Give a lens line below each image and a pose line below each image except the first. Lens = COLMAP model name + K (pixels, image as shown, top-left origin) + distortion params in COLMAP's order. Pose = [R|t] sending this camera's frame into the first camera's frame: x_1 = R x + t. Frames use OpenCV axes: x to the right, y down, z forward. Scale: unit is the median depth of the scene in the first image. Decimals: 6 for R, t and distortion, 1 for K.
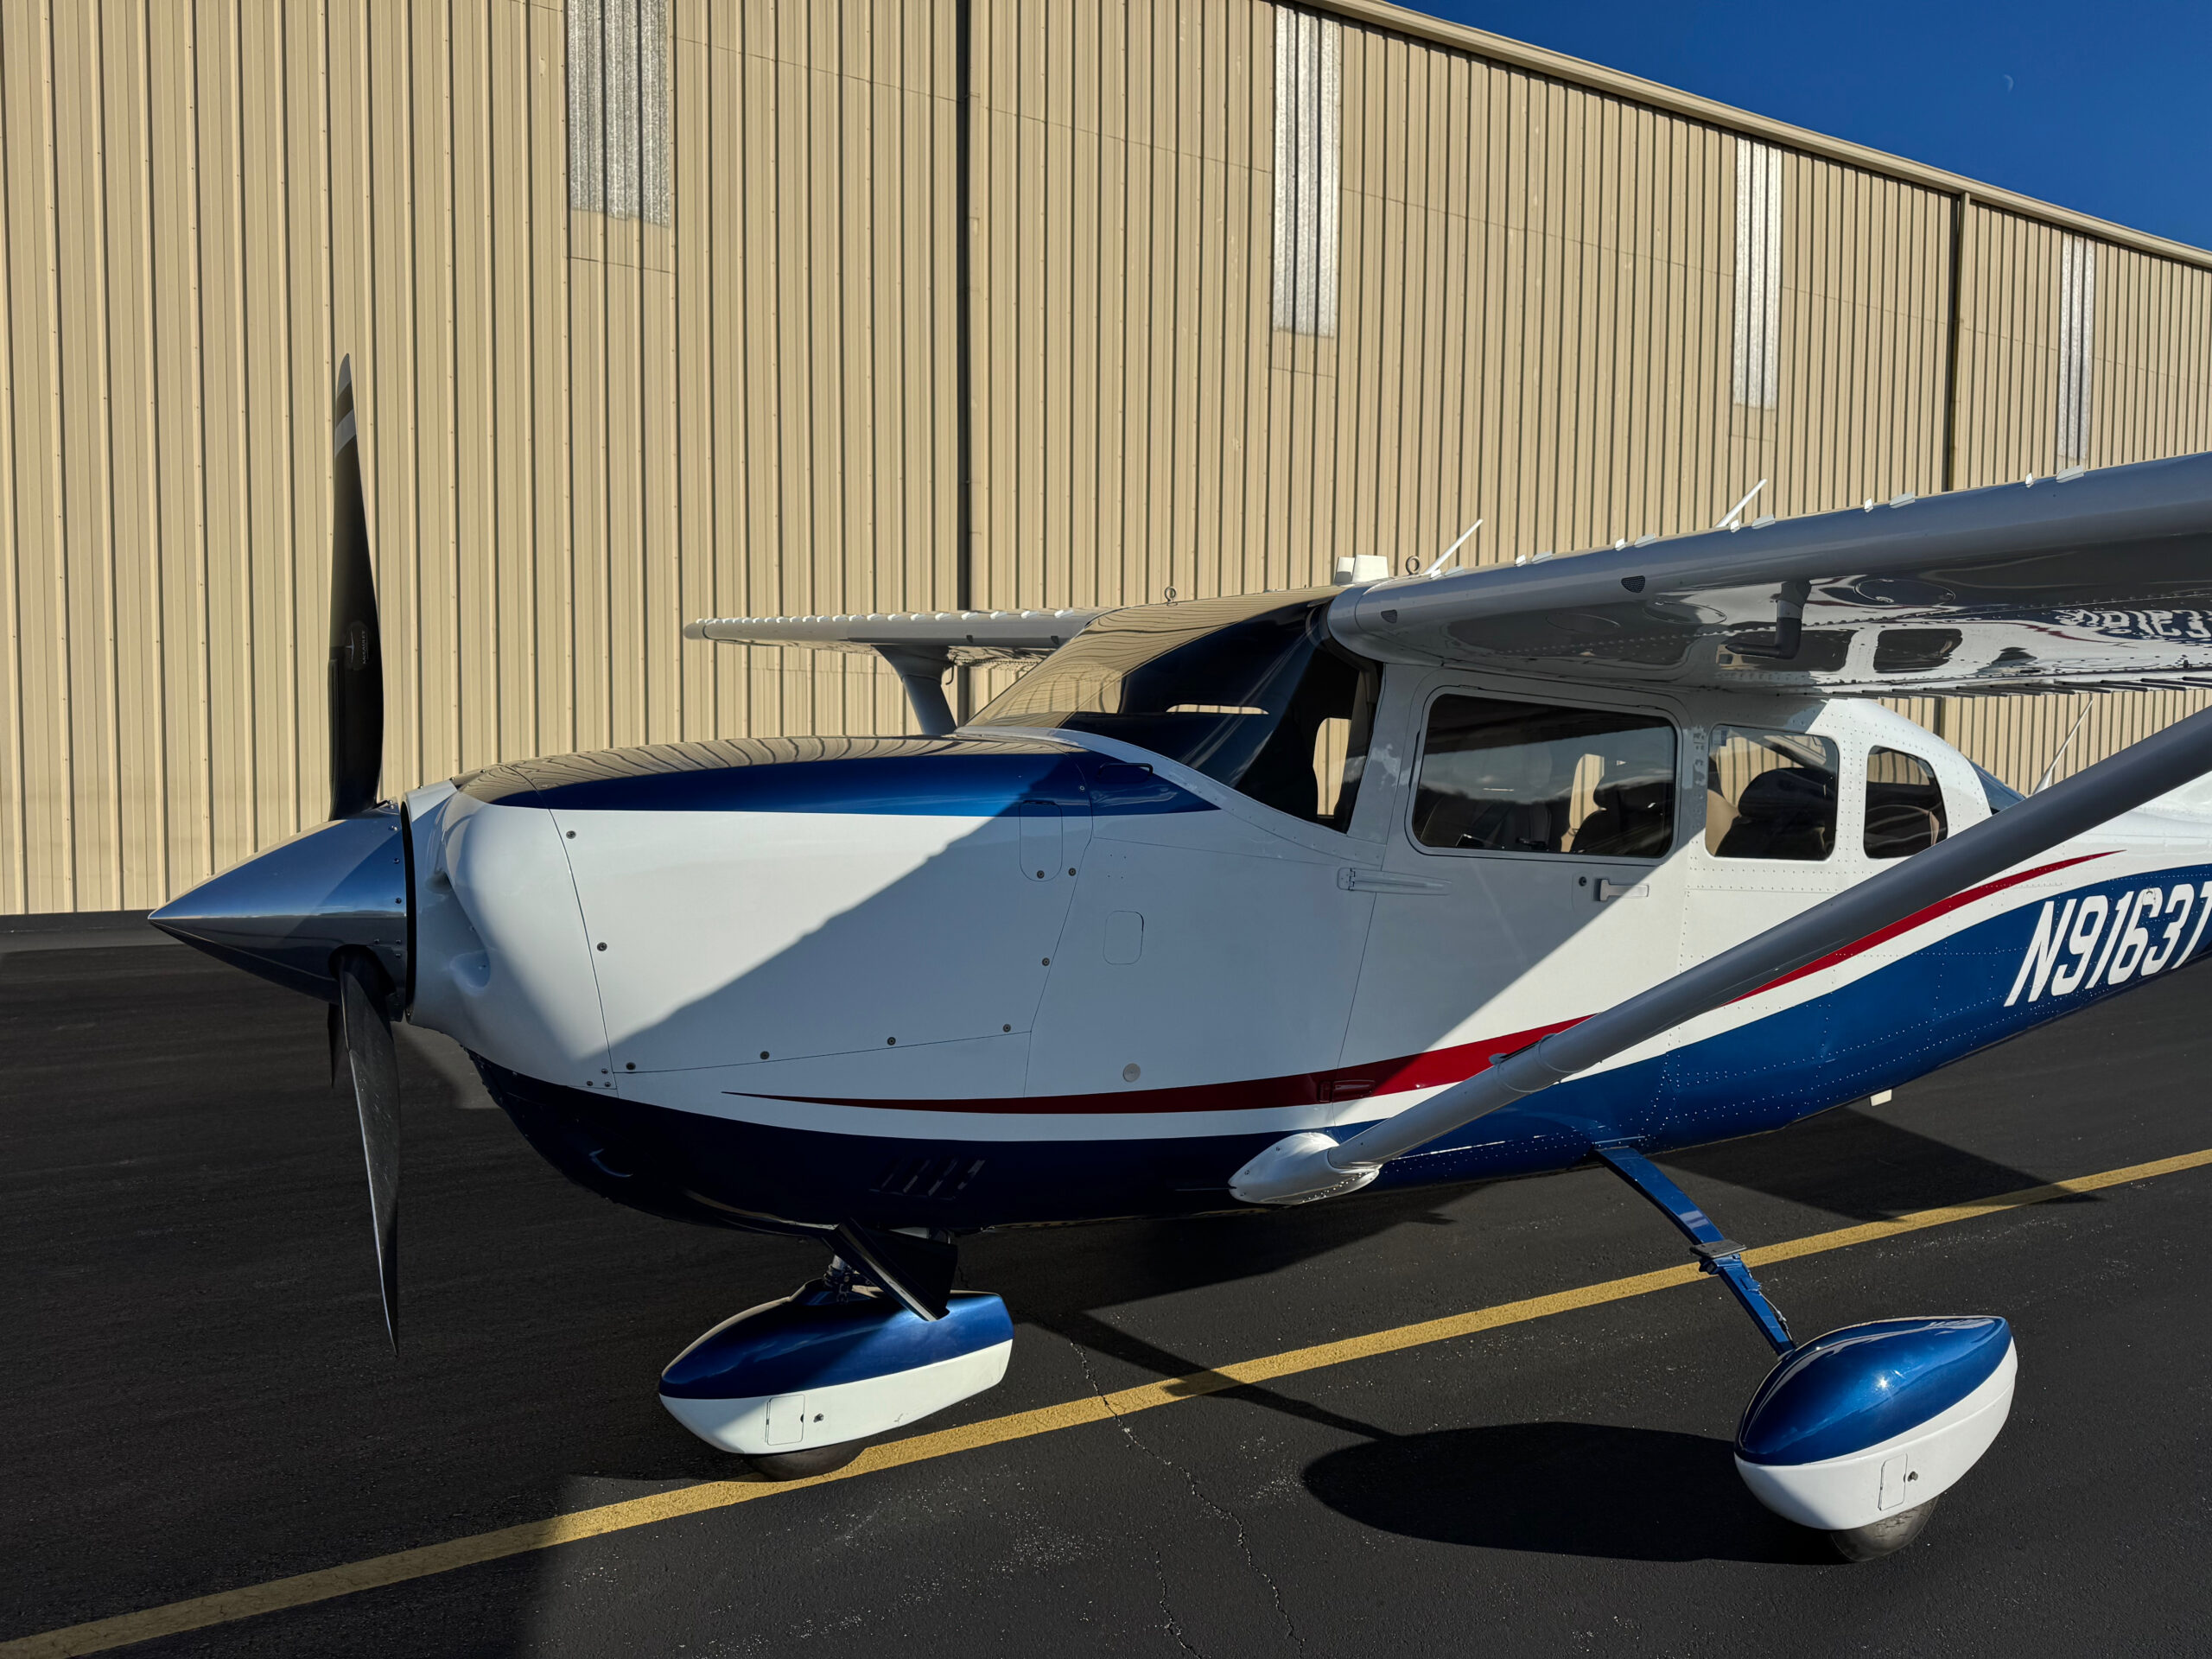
lens RADIAL K [[1542.1, 0, 1108.1], [0, 1542.1, 833.8], [0, 0, 1]] dist [0.095272, -0.125418]
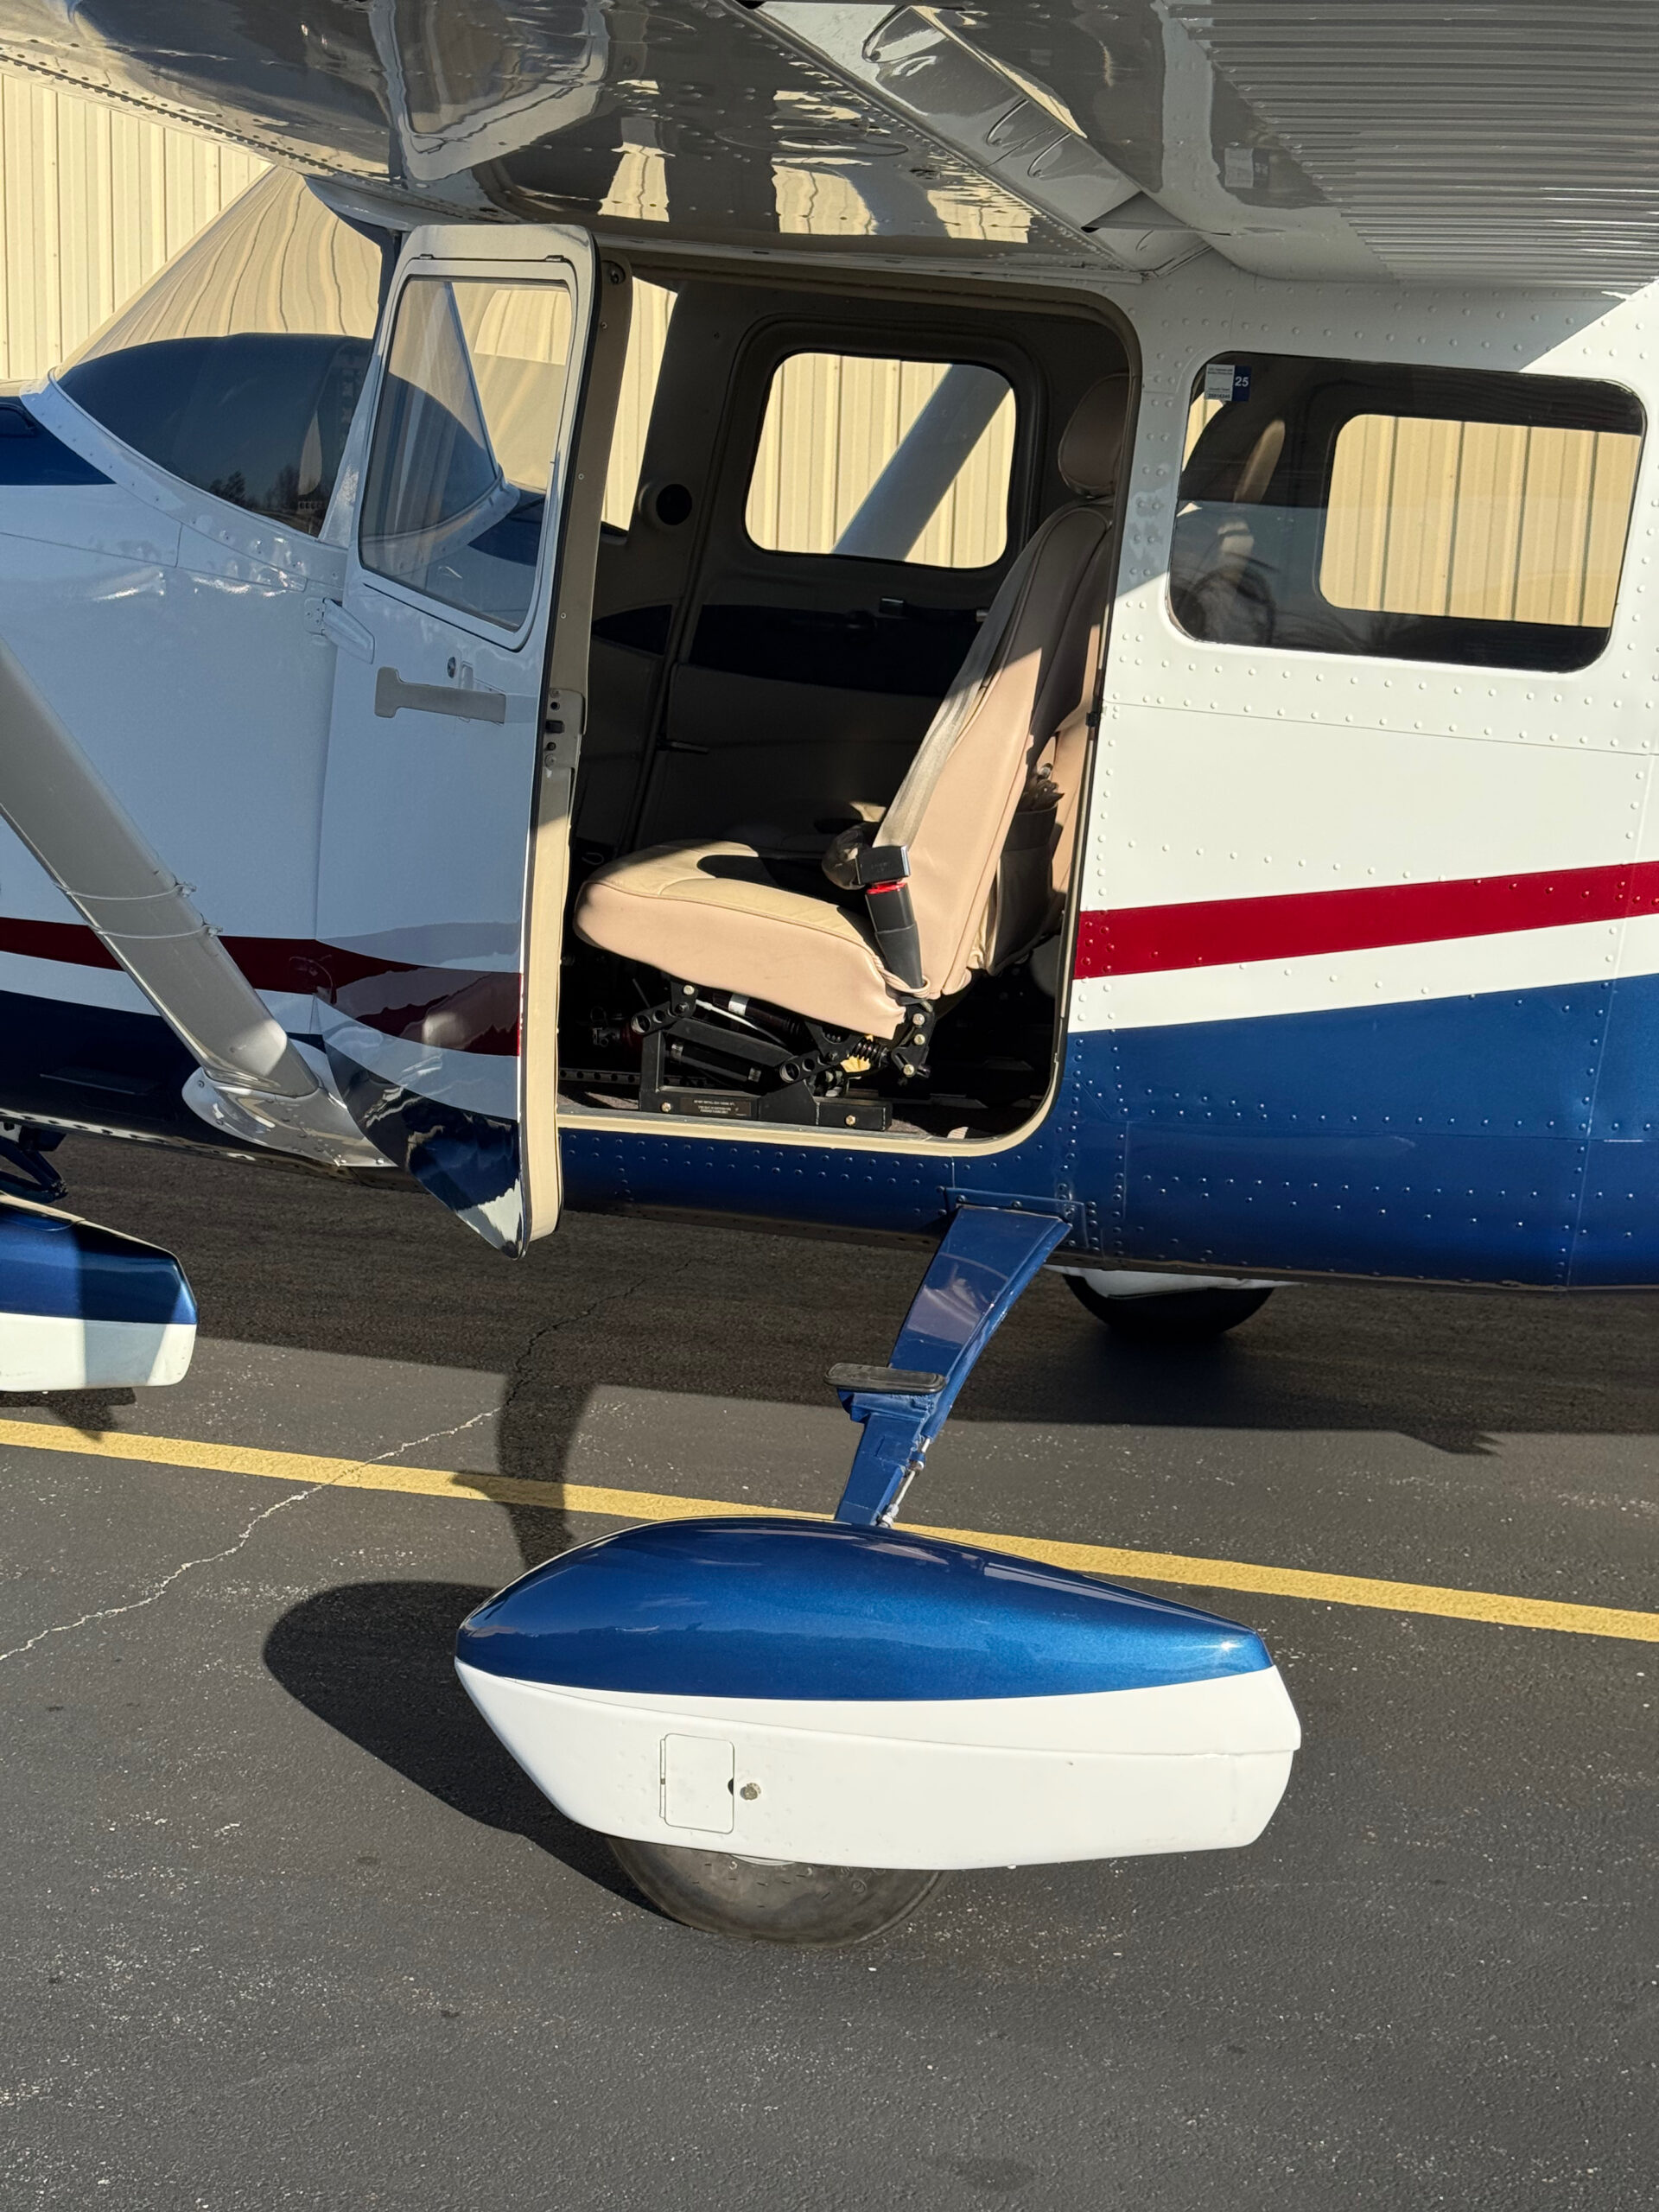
lens RADIAL K [[3046.4, 0, 818.2], [0, 3046.4, 1128.6], [0, 0, 1]] dist [0.129525, 0.000000]
pose [[0.713604, 0.146346, -0.685092, 0.300226], [-0.070200, 0.987952, 0.137920, 0.012819], [0.697023, -0.050327, 0.715281, 0.075334]]
